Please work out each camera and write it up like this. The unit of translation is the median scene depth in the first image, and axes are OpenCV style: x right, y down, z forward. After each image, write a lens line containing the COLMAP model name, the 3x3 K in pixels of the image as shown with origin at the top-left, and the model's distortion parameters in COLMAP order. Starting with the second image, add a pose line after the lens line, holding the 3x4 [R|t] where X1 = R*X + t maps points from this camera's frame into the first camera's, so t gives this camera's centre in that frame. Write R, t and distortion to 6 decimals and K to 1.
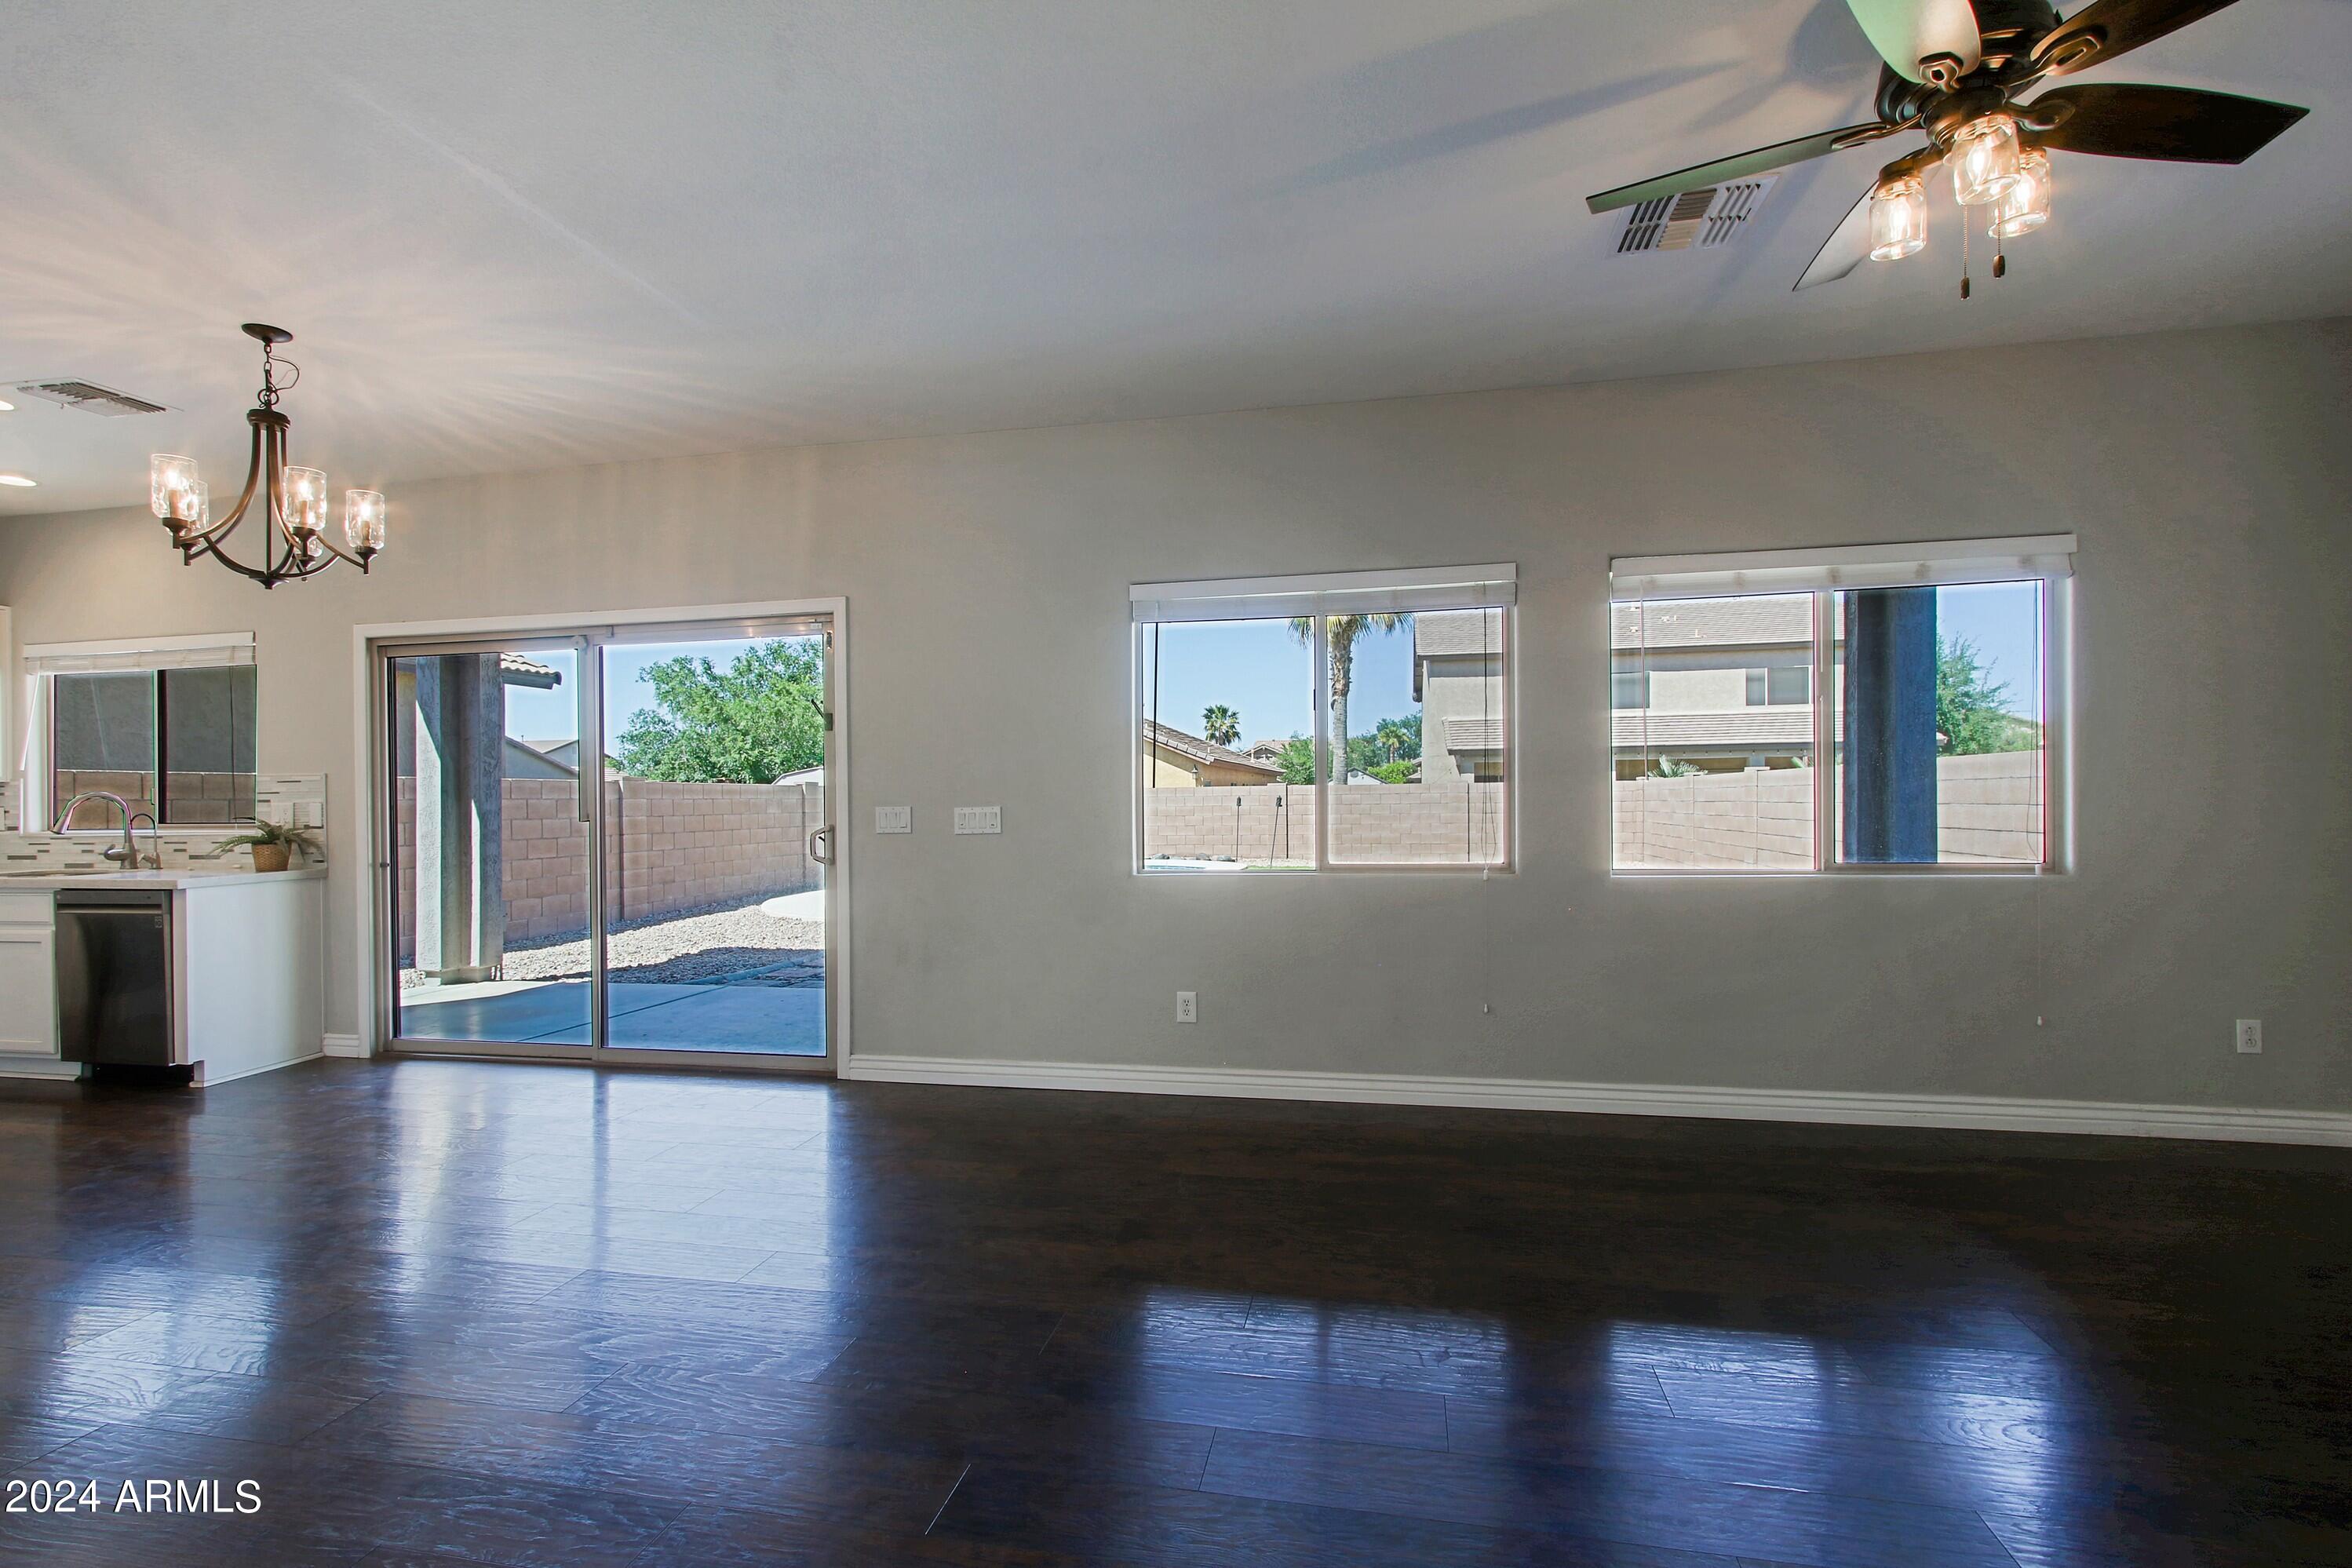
lens RADIAL K [[1093.5, 0, 1165.9], [0, 1093.5, 818.7], [0, 0, 1]] dist [-0.010407, 0.004432]
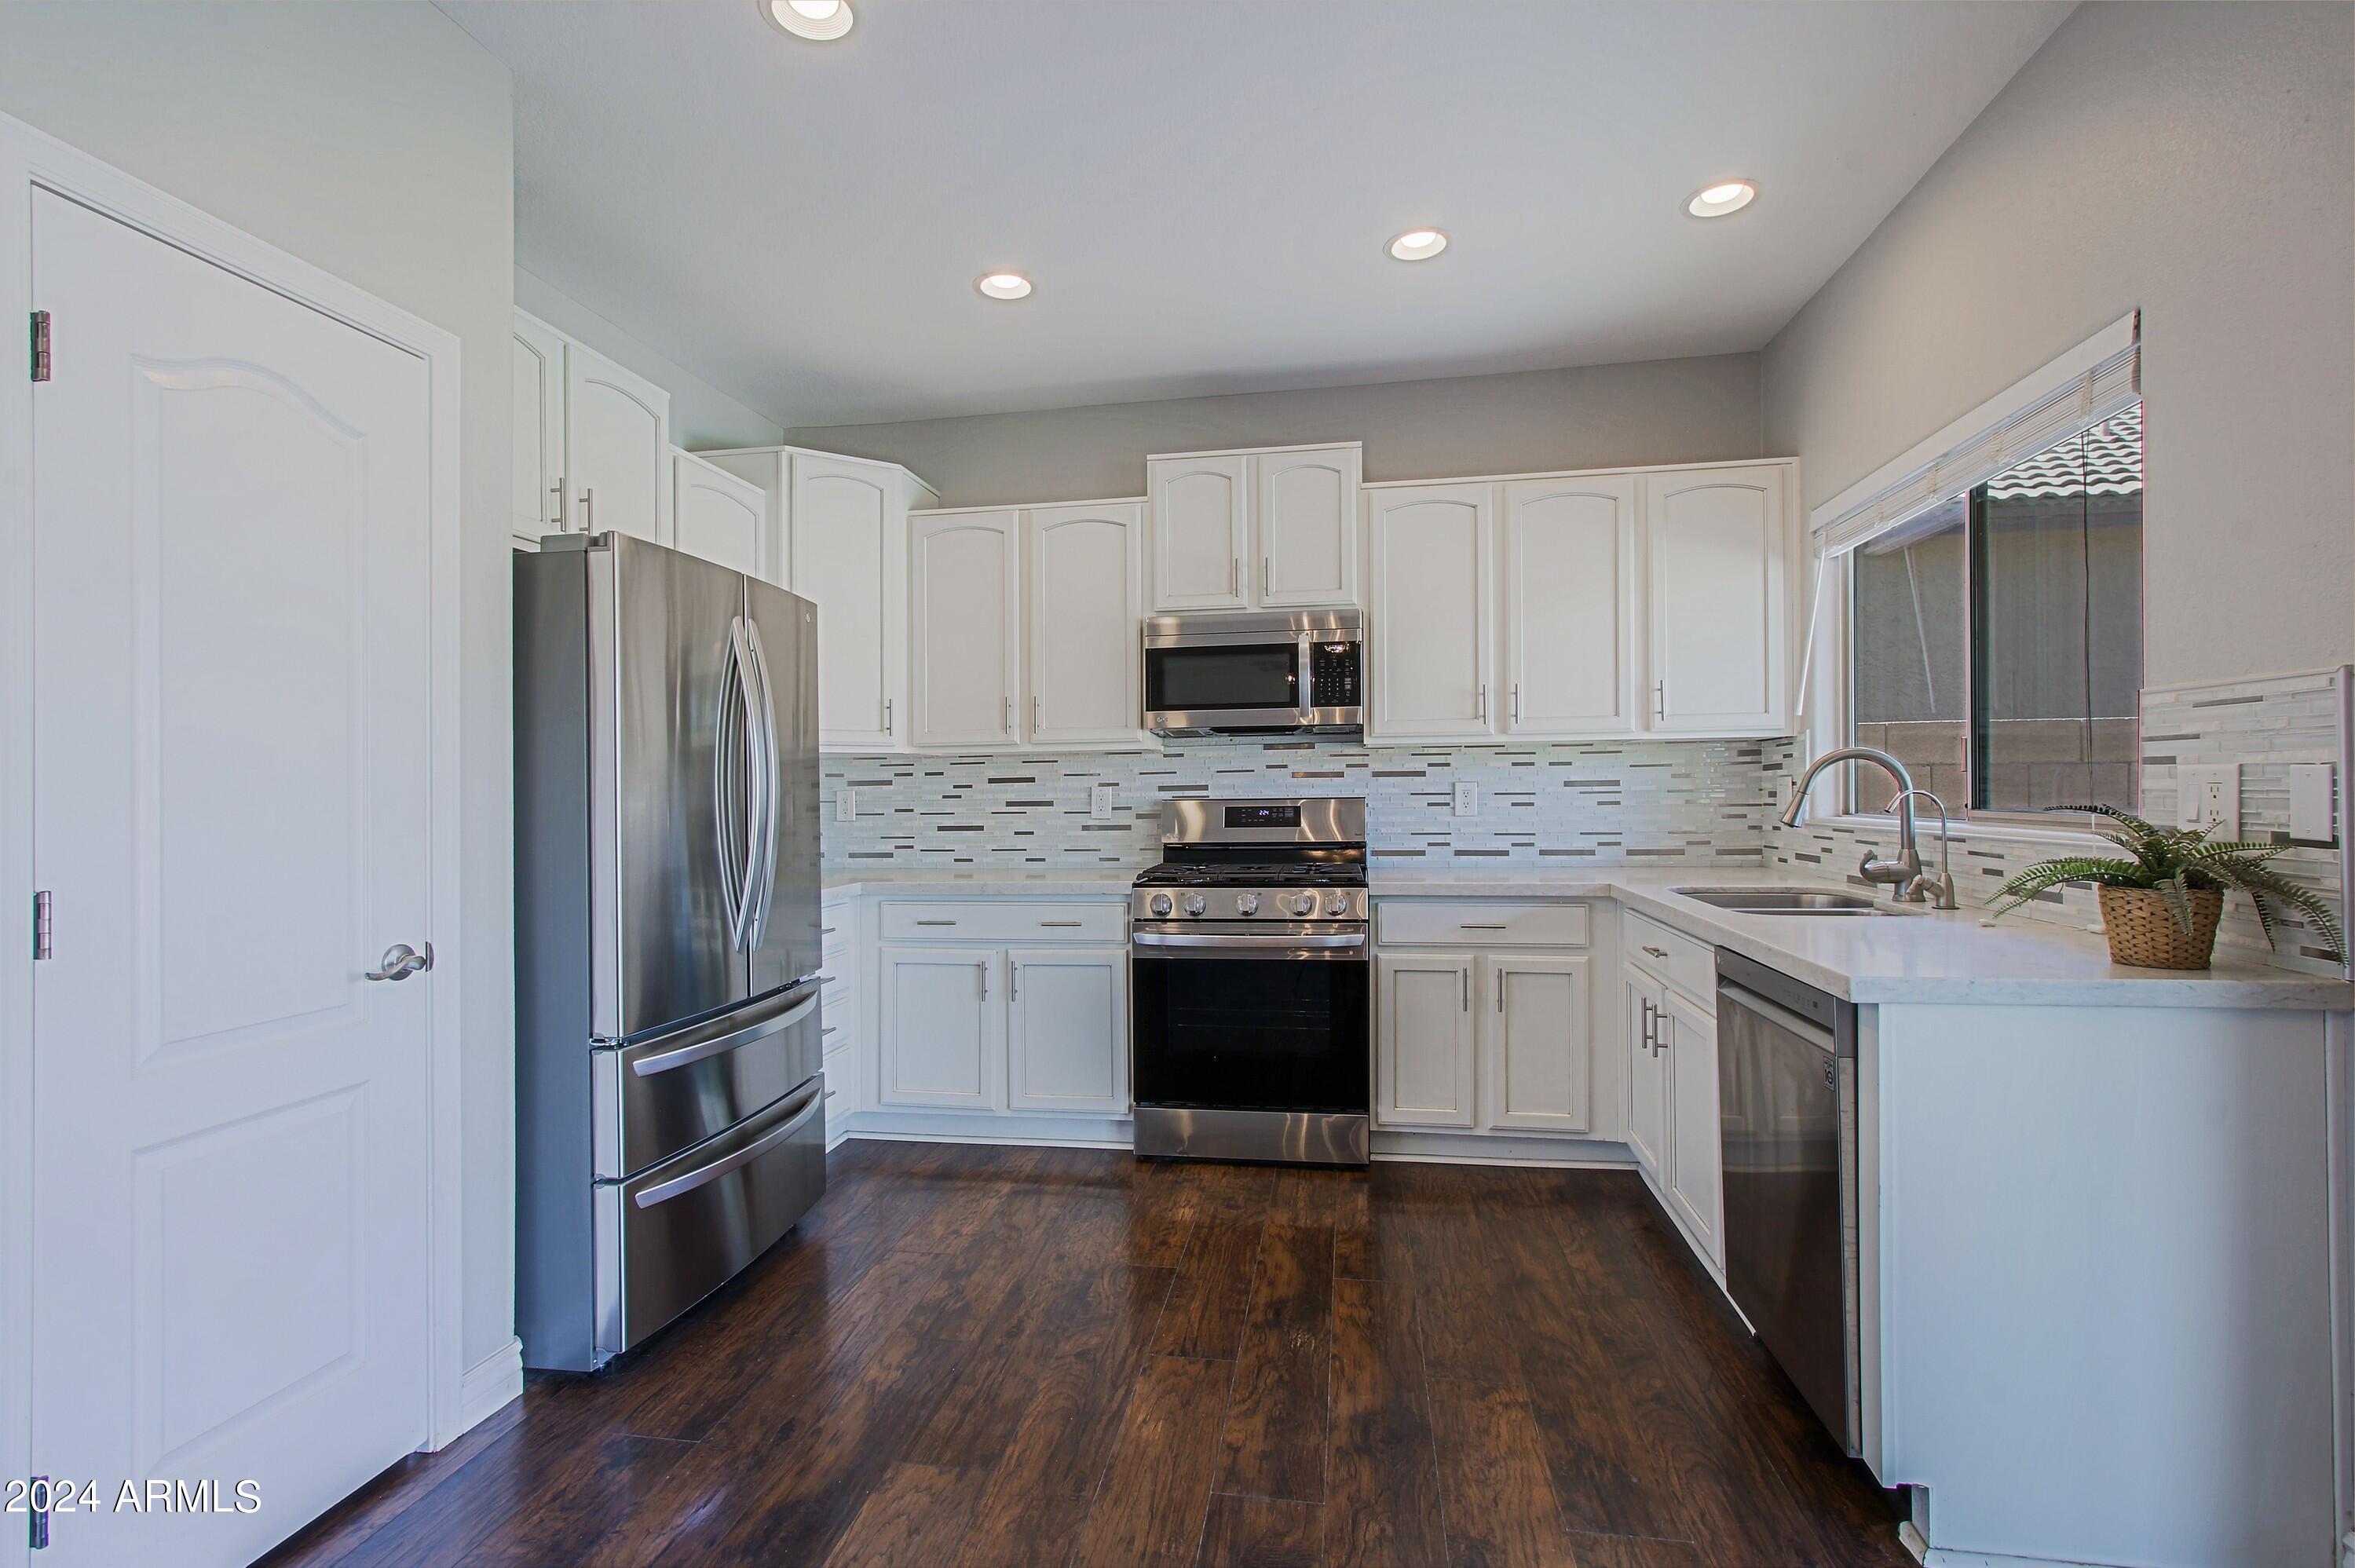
lens RADIAL K [[1094.8, 0, 1163.0], [0, 1094.8, 771.9], [0, 0, 1]] dist [-0.010407, 0.004432]
pose [[0.033812, -0.003699, -0.999421, -0.478064], [-0.006102, 0.999974, -0.003907, -0.008976], [0.999410, 0.006230, 0.033788, 0.656983]]
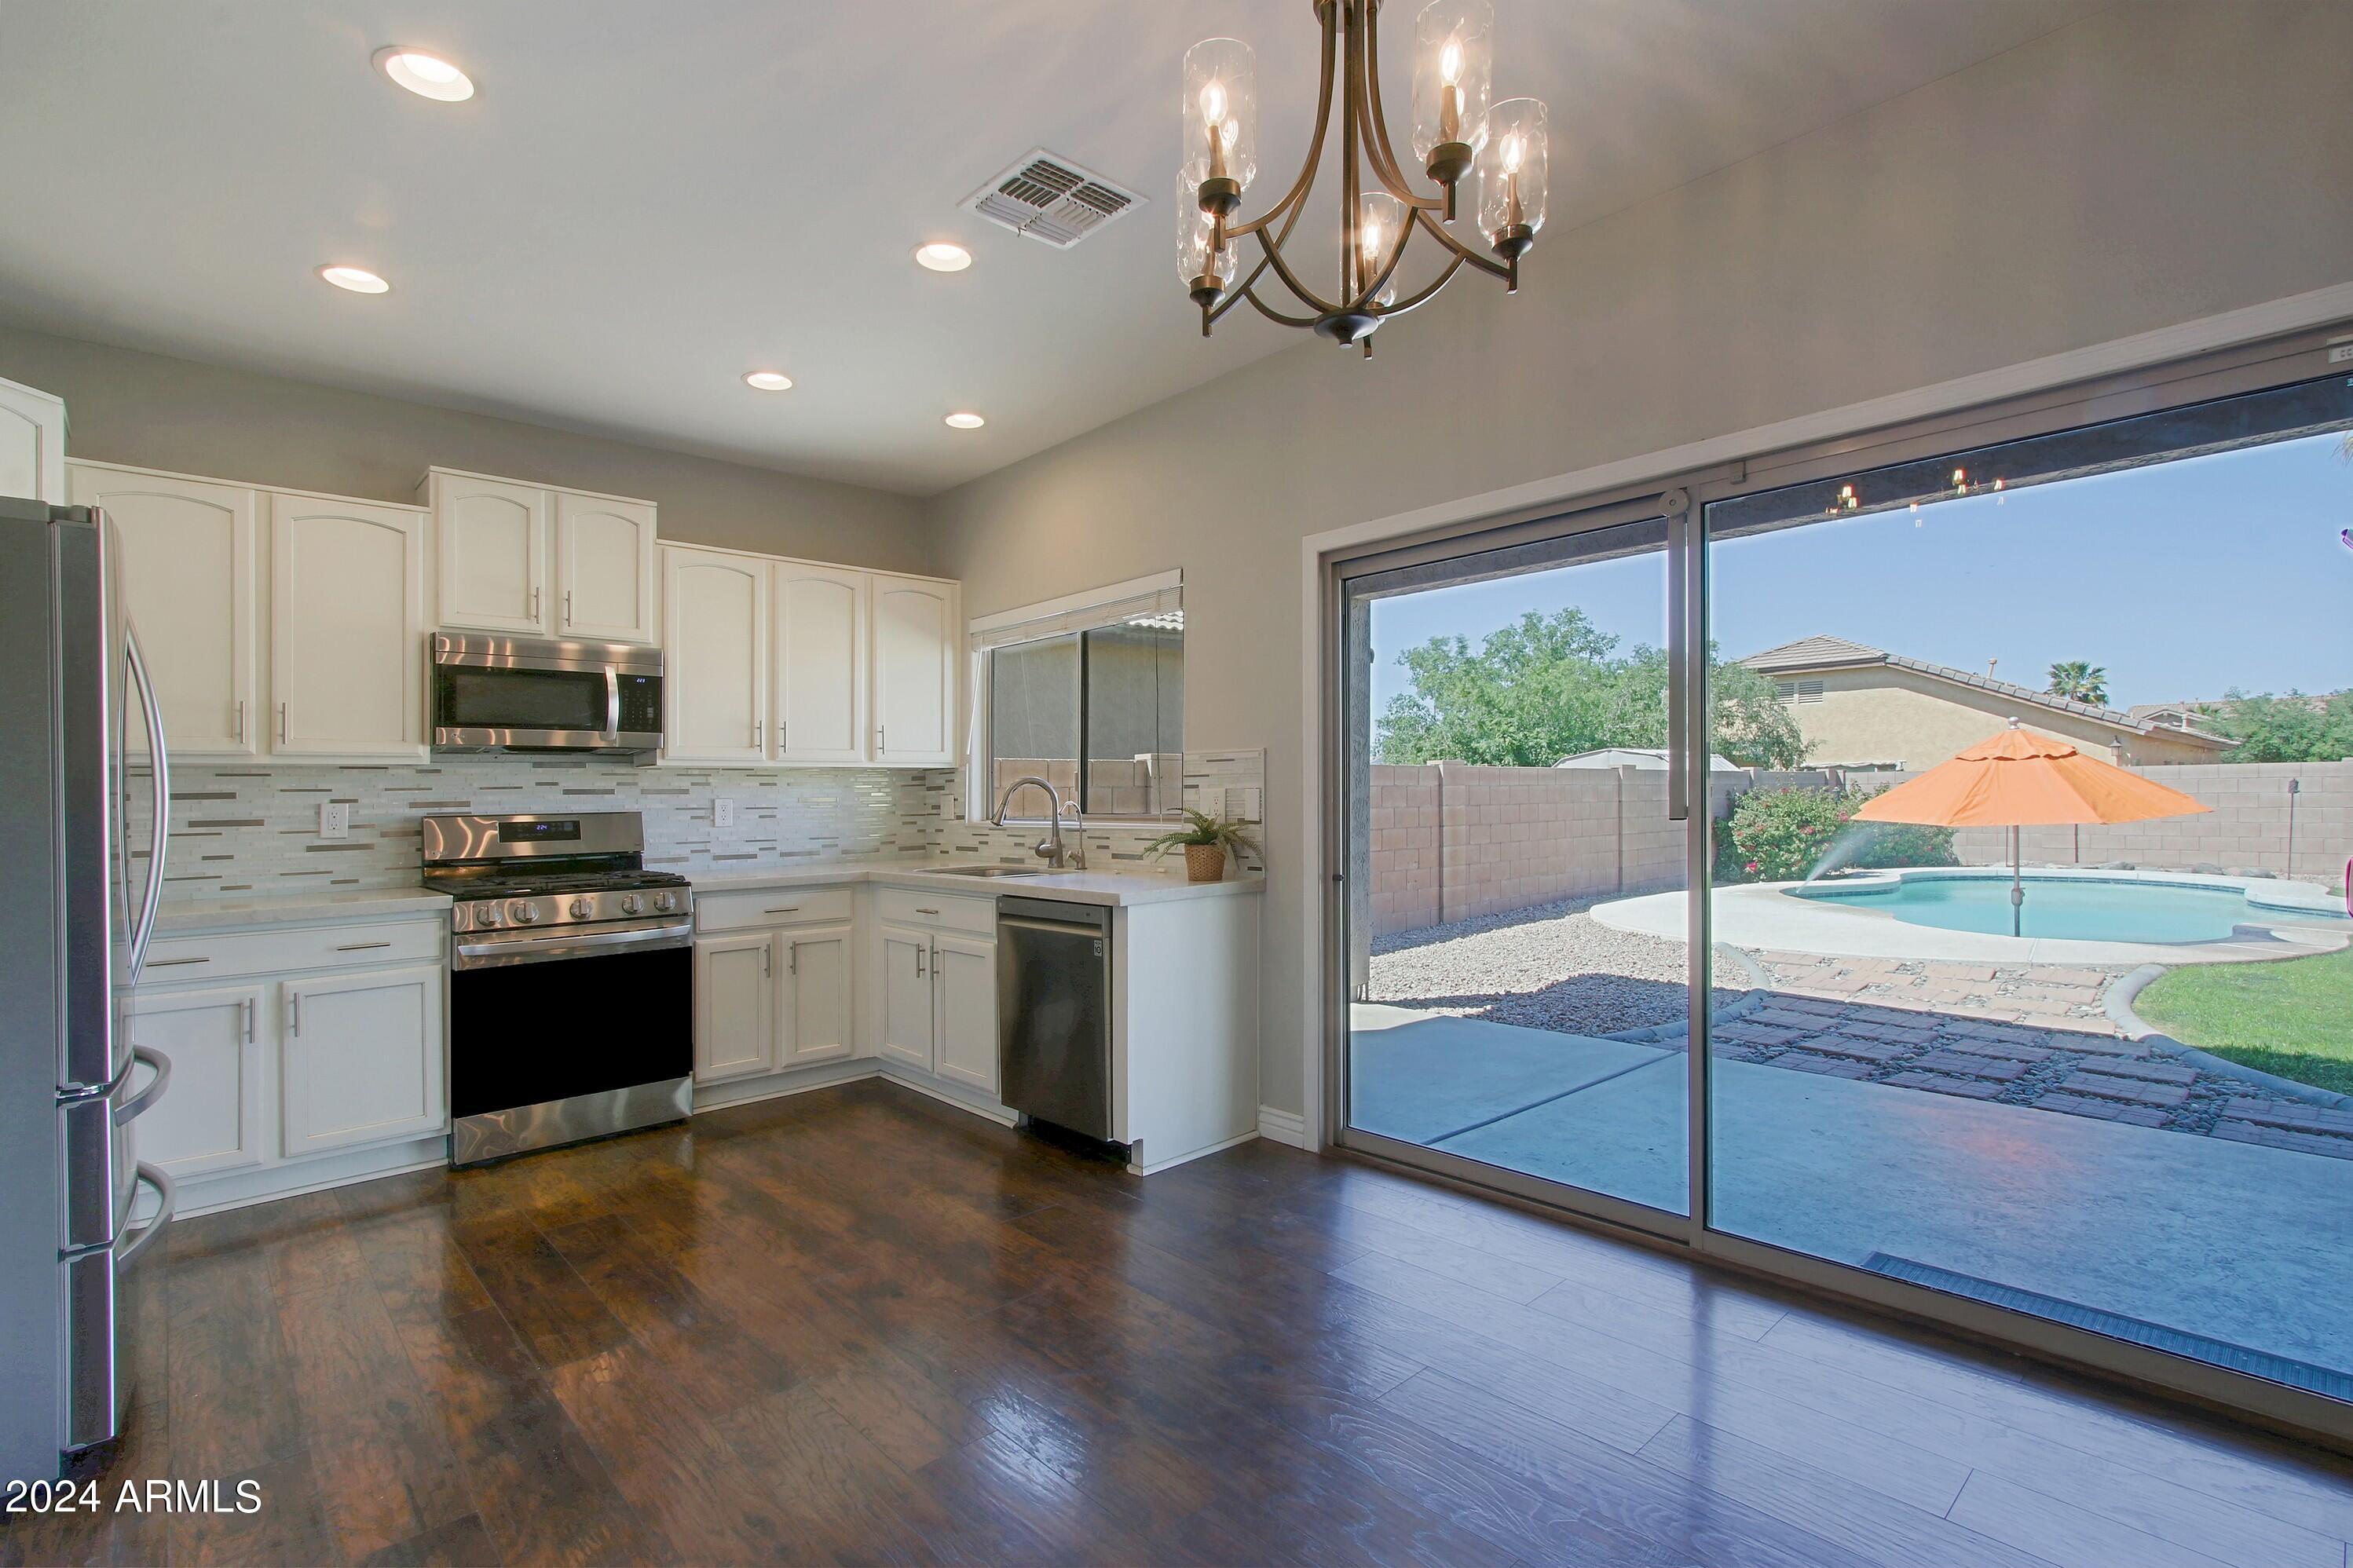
lens RADIAL K [[1093.8, 0, 1168.3], [0, 1093.8, 791.3], [0, 0, 1]] dist [-0.010407, 0.004432]
pose [[0.812601, -0.002176, -0.582816, -0.393539], [-0.005839, 0.999912, -0.011874, -0.003666], [0.582791, 0.013052, 0.812517, 0.364386]]
